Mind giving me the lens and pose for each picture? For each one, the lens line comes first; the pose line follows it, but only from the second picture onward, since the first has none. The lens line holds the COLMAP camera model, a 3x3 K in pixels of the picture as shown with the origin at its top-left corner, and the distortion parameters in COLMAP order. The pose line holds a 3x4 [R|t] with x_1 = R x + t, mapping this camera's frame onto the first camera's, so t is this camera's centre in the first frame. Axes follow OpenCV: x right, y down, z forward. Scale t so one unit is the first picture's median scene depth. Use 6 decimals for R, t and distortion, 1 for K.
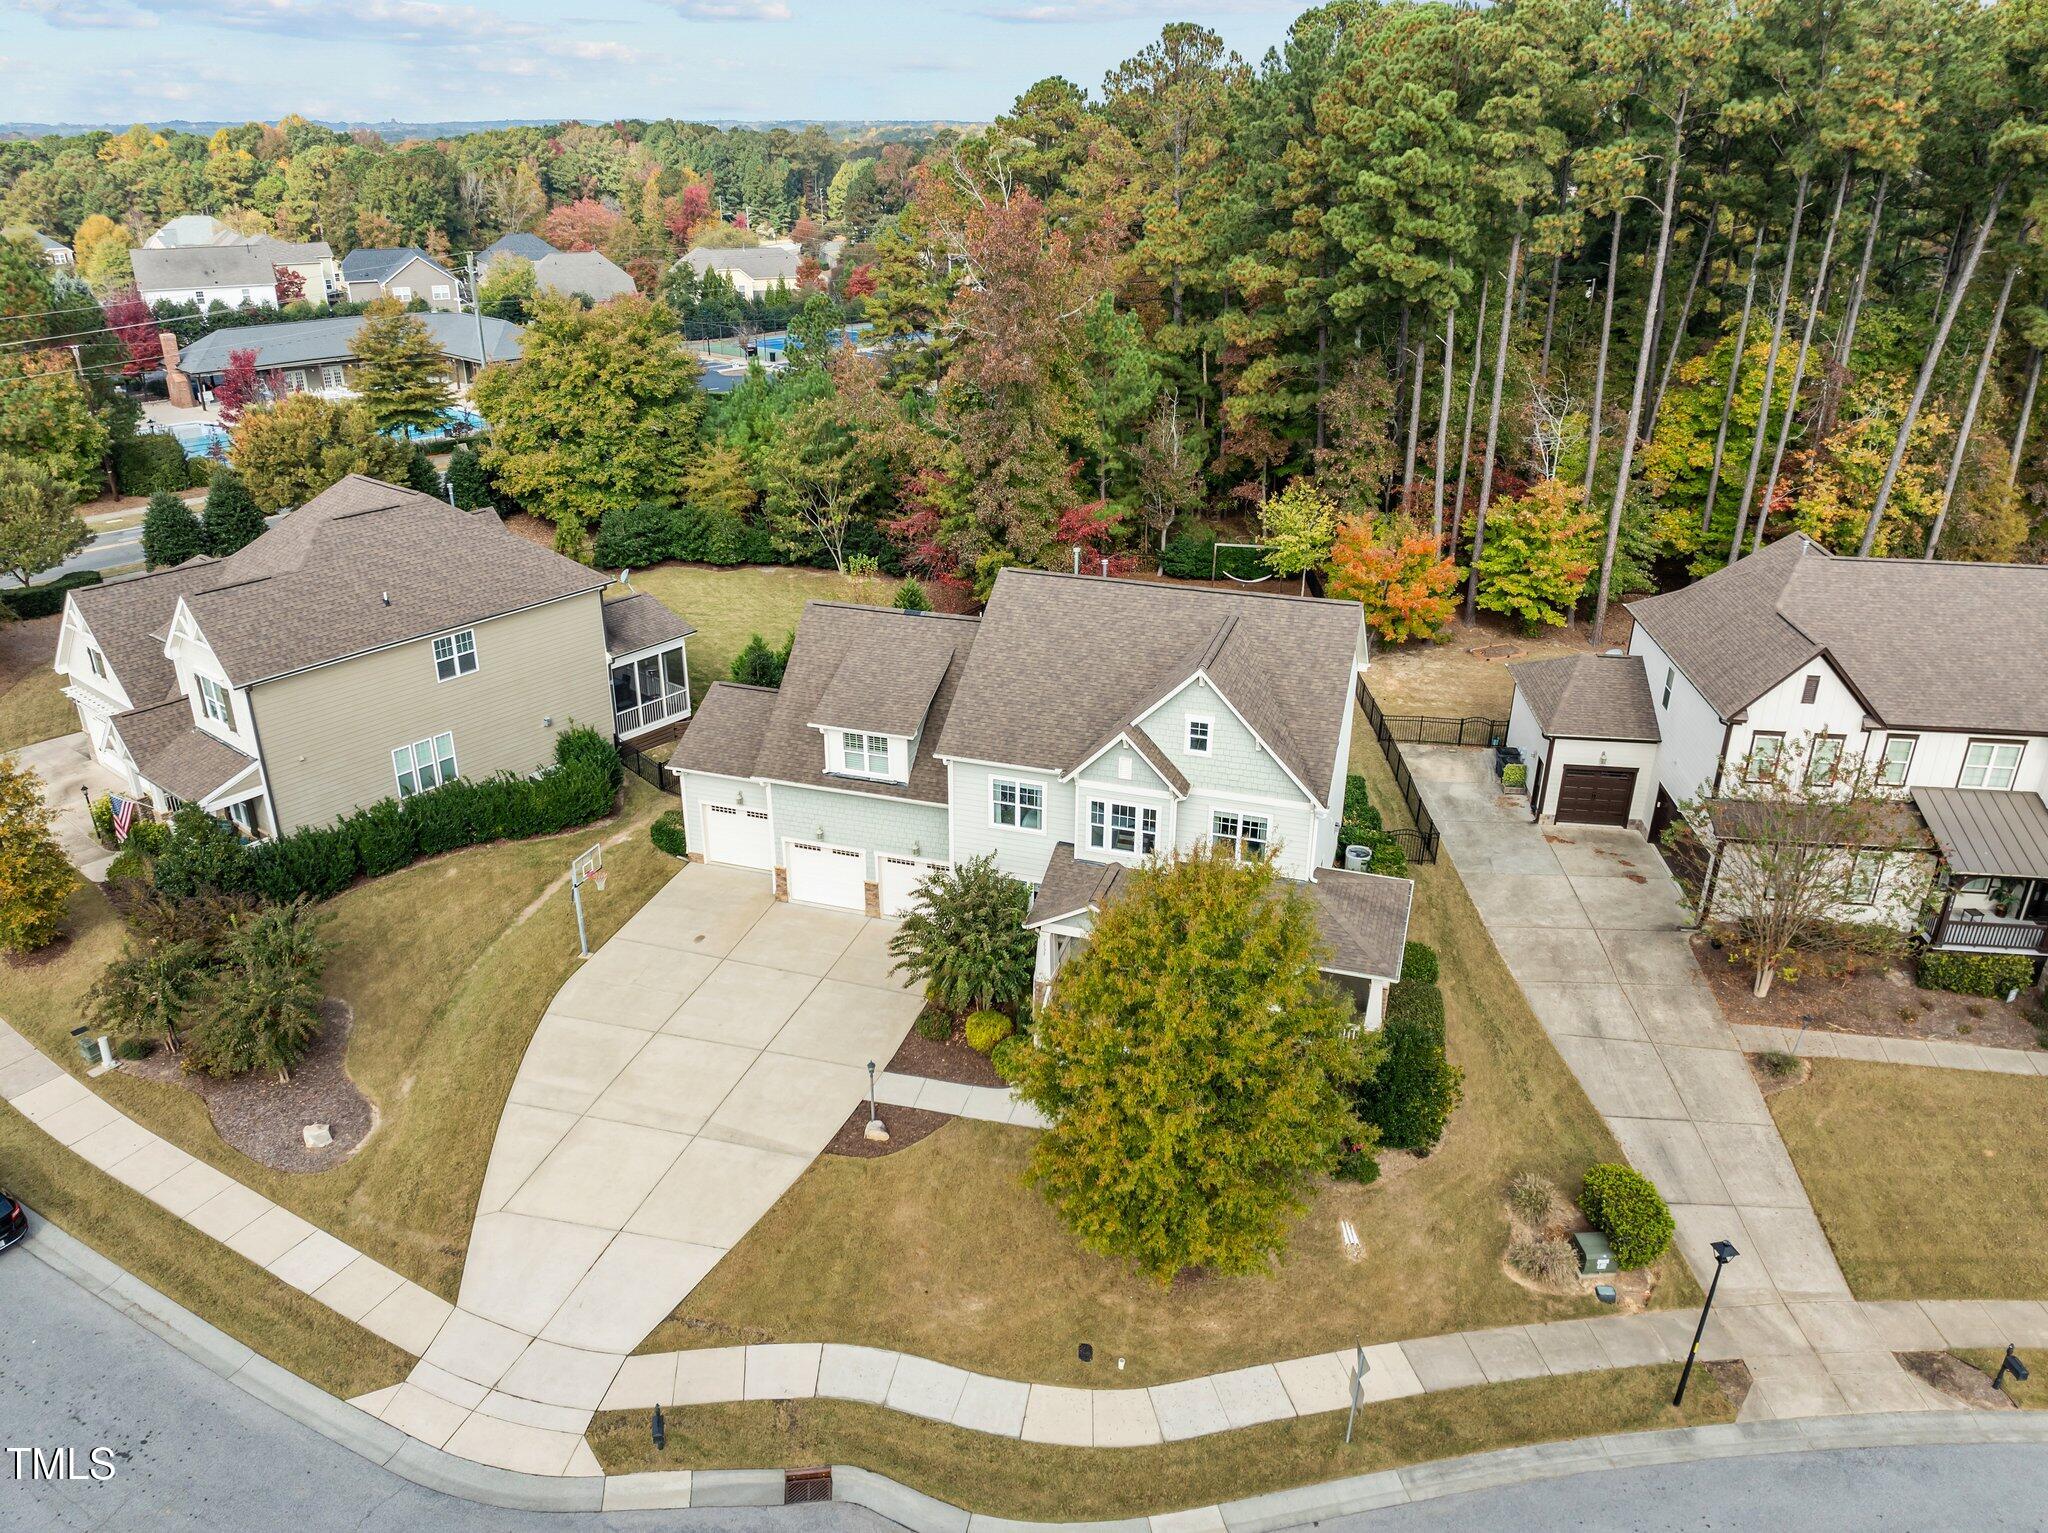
lens RADIAL K [[1463.5, 0, 1022.7], [0, 1463.5, 756.2], [0, 0, 1]] dist [-0.034456, -0.004210]
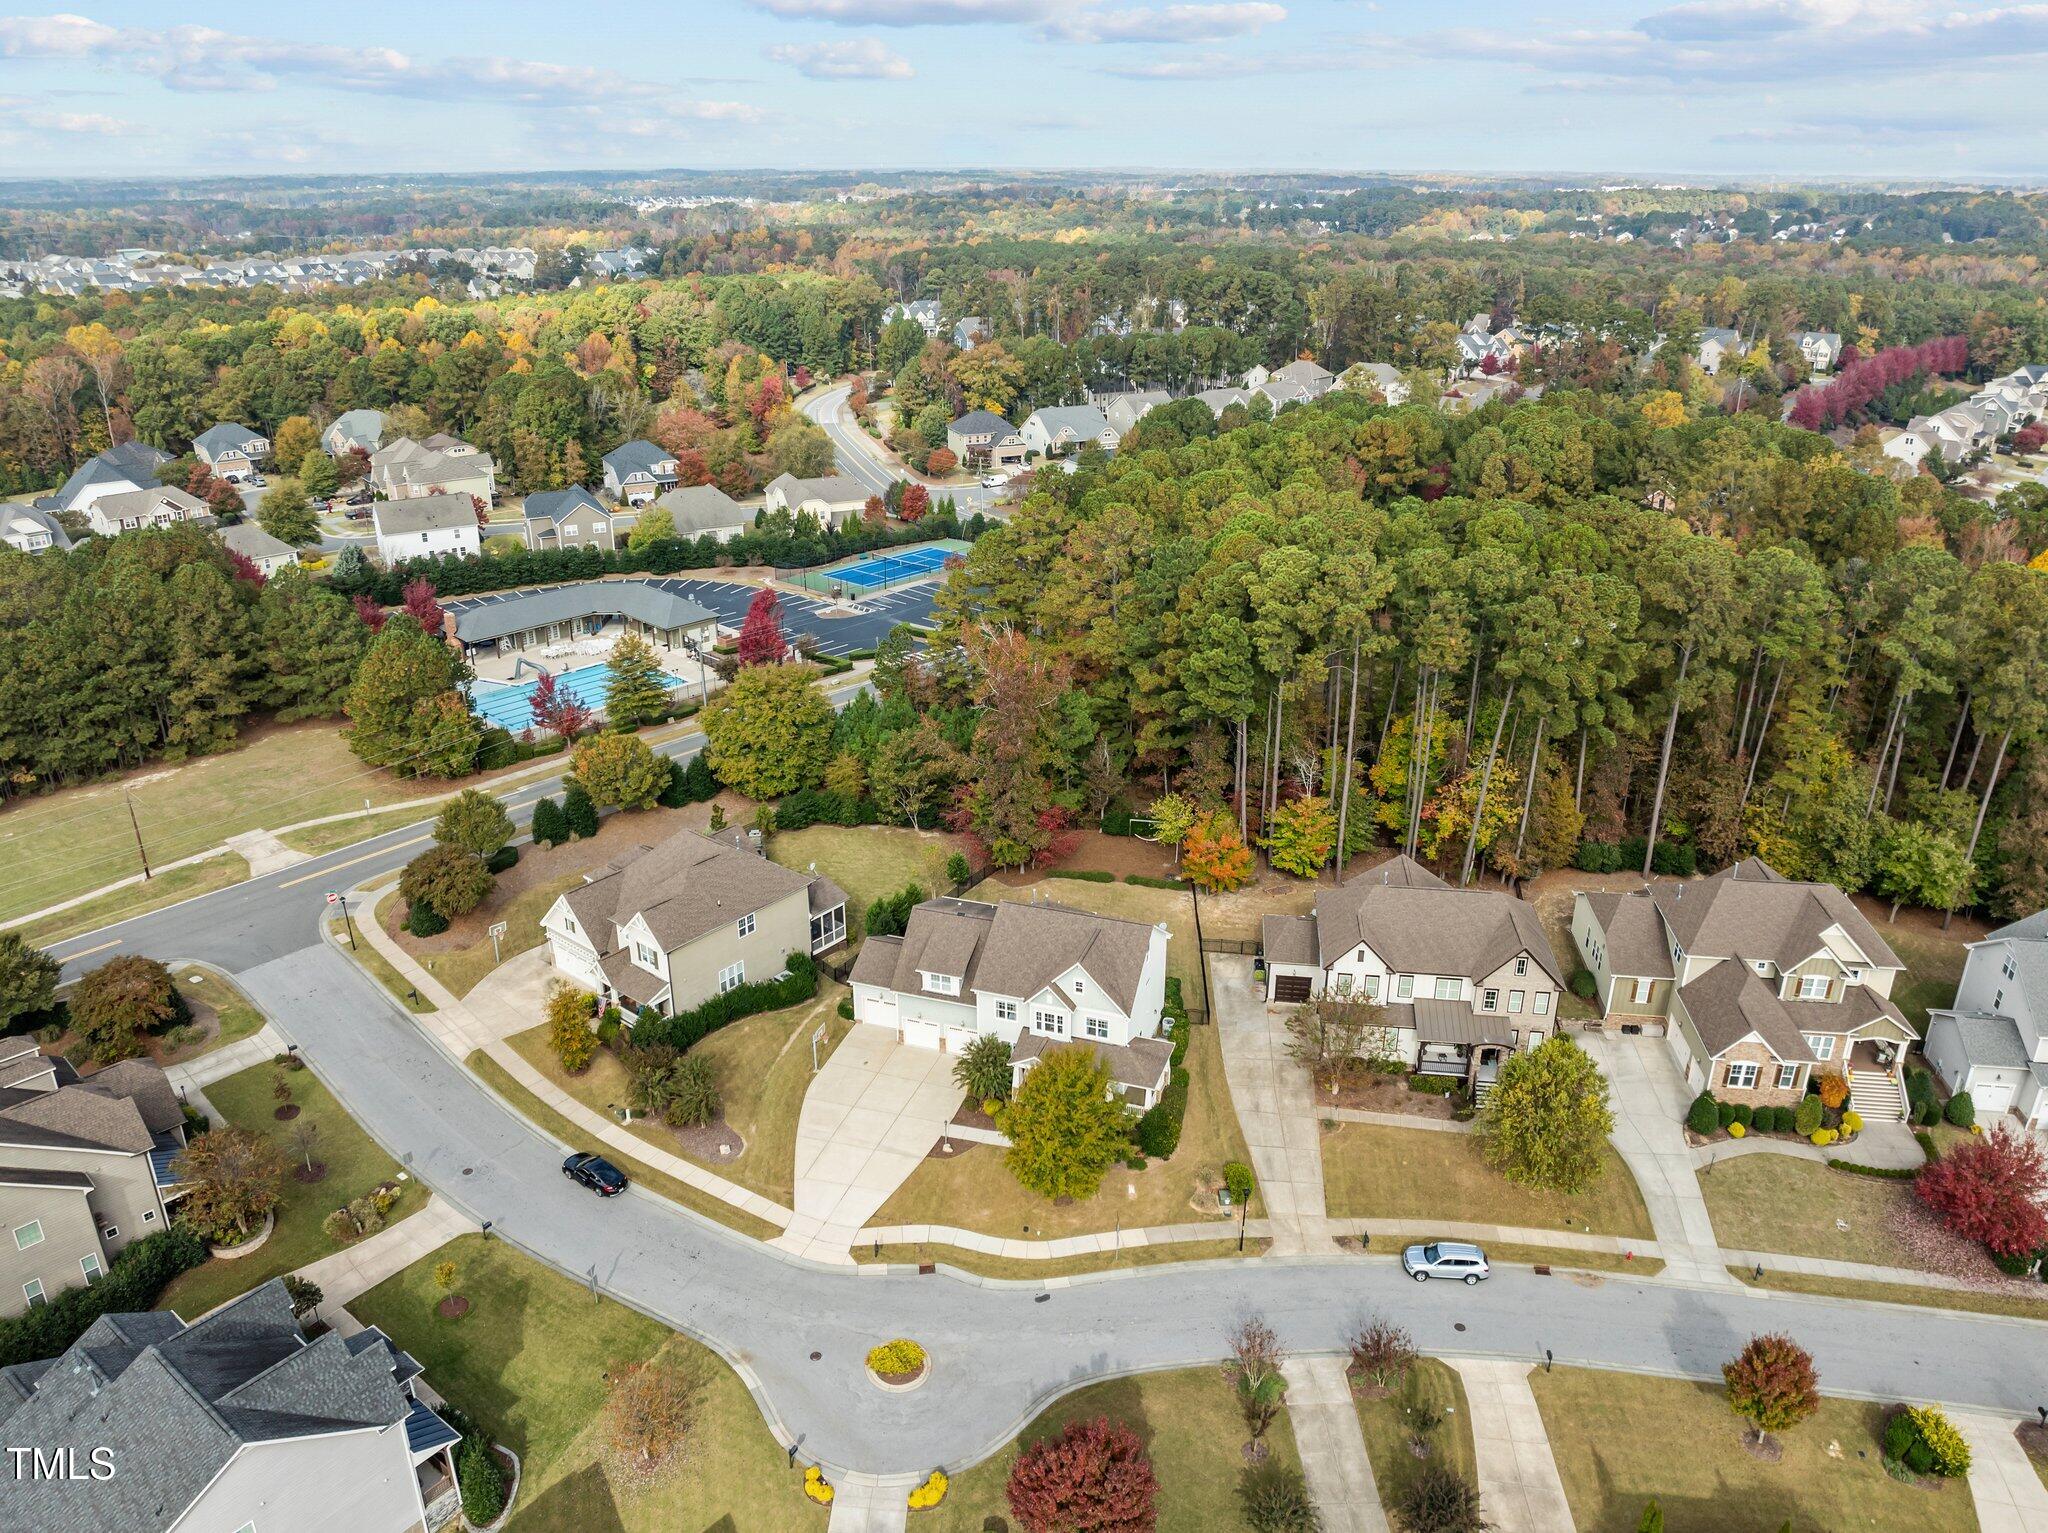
lens RADIAL K [[1463.5, 0, 1018.8], [0, 1463.5, 760.6], [0, 0, 1]] dist [-0.034456, -0.004210]
pose [[0.999677, 0.000275, -0.025422, 0.070136], [-0.000844, 0.999750, -0.022360, -0.289241], [0.025409, 0.022374, 0.999427, -1.244008]]
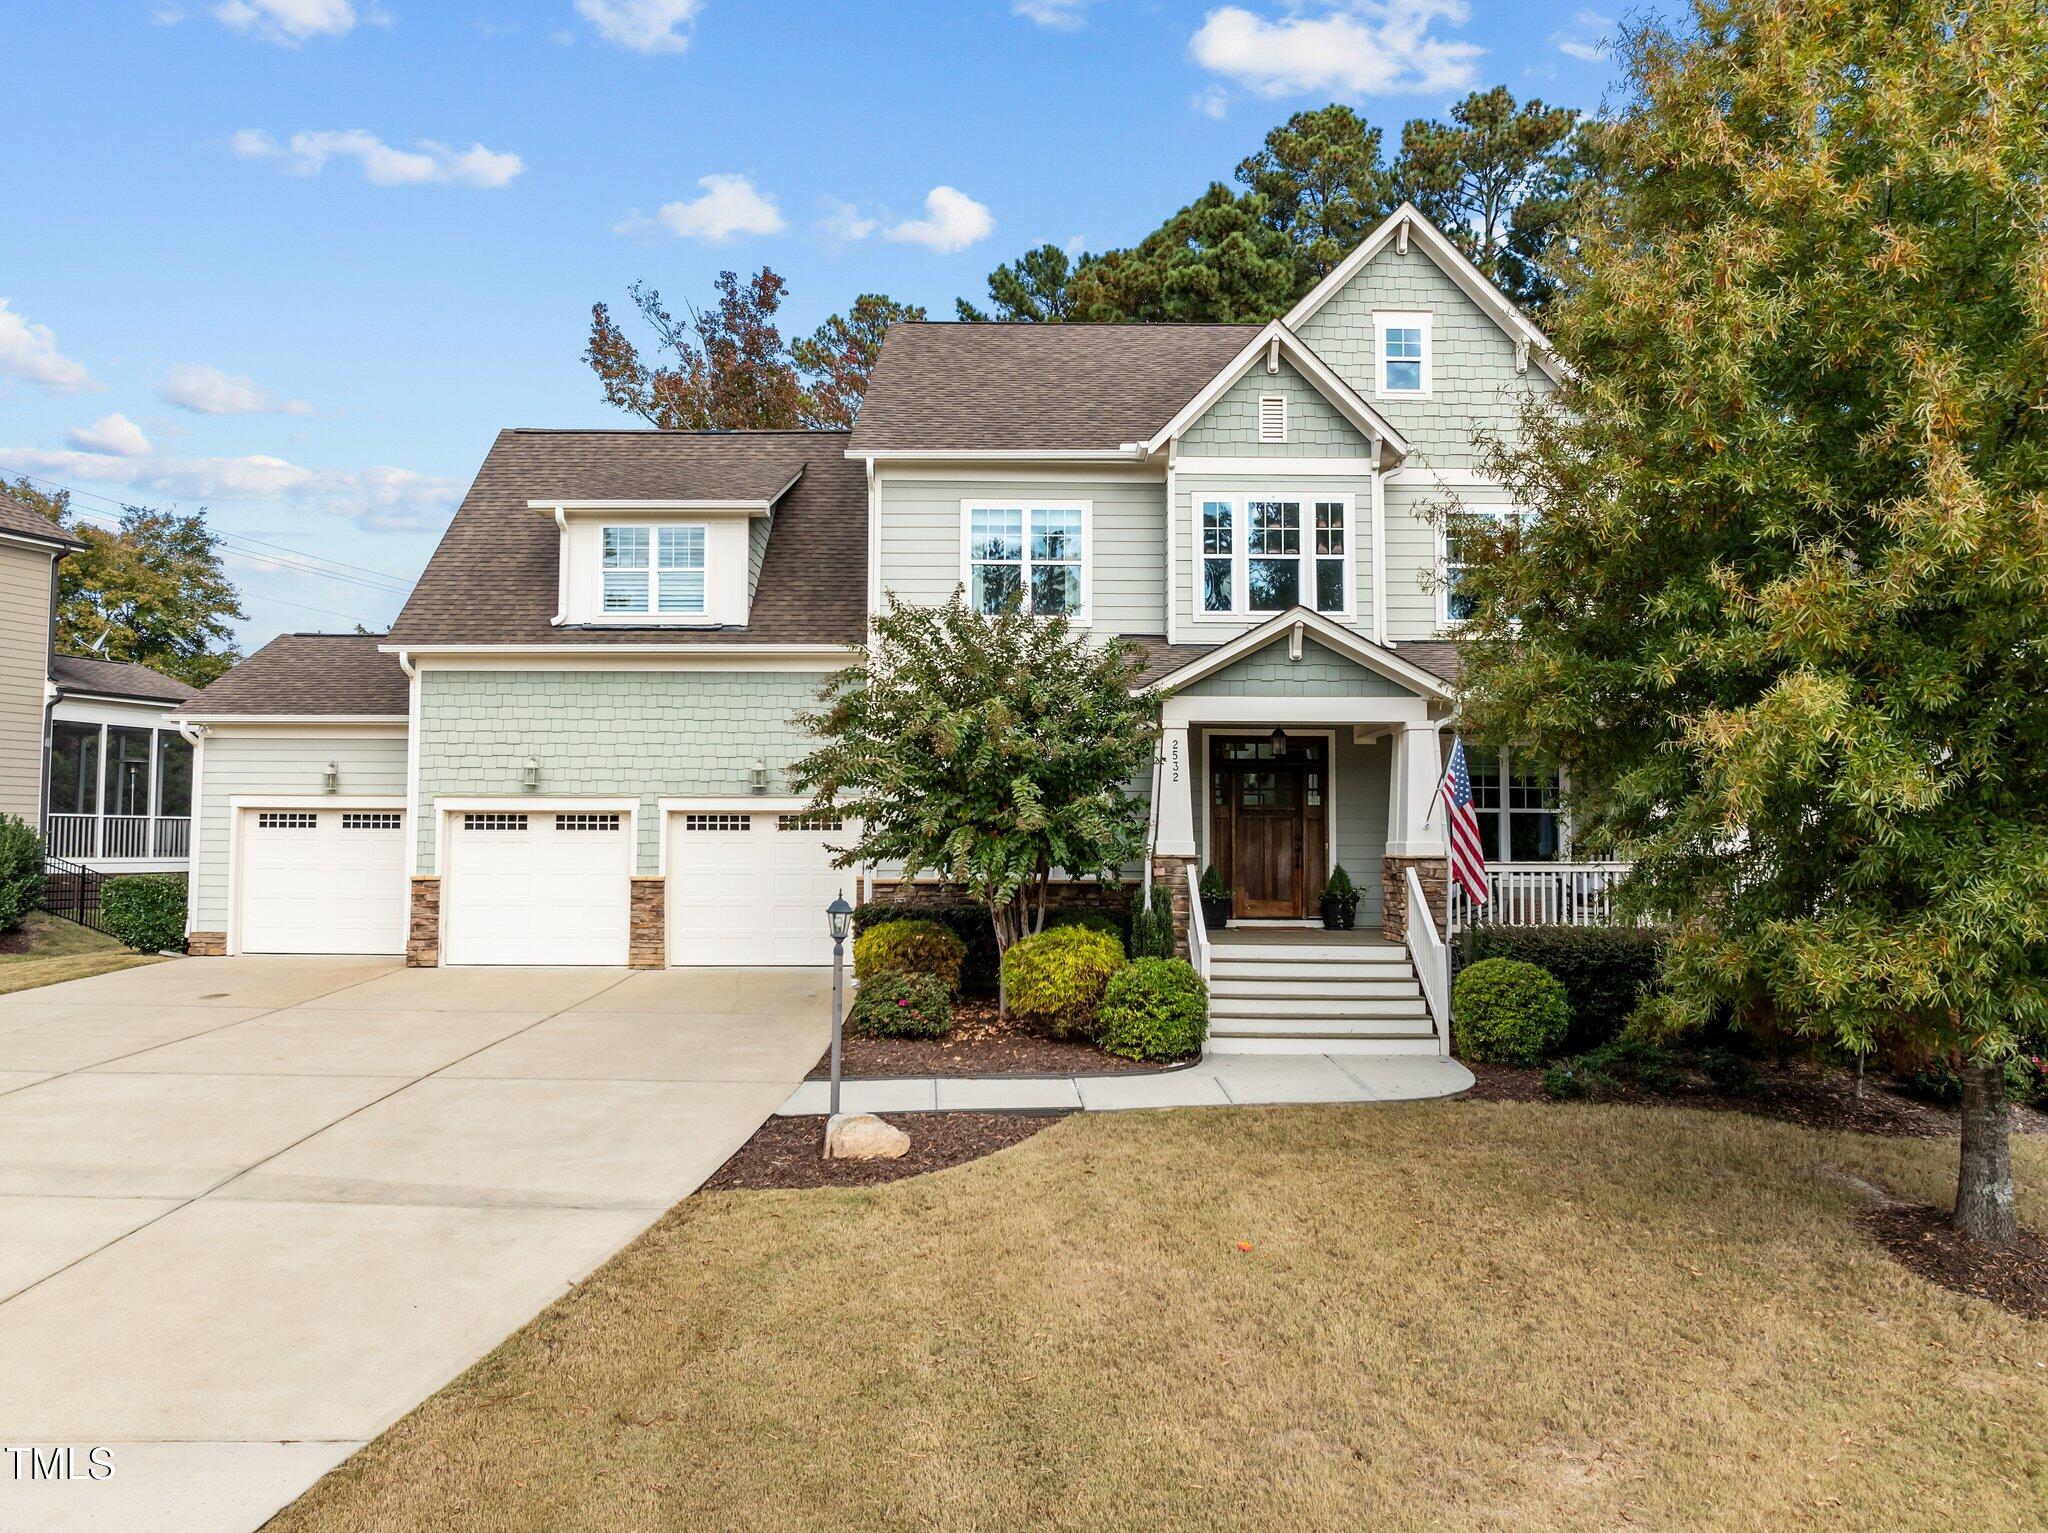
lens RADIAL K [[1434.7, 0, 1025.3], [0, 1434.7, 762.2], [0, 0, 1]] dist [-0.034614, -0.002513]
pose [[0.949094, 0.014464, 0.314662, -0.133964], [0.130069, 0.891810, -0.433311, 0.263347], [-0.286886, 0.452180, 0.844529, 0.585894]]
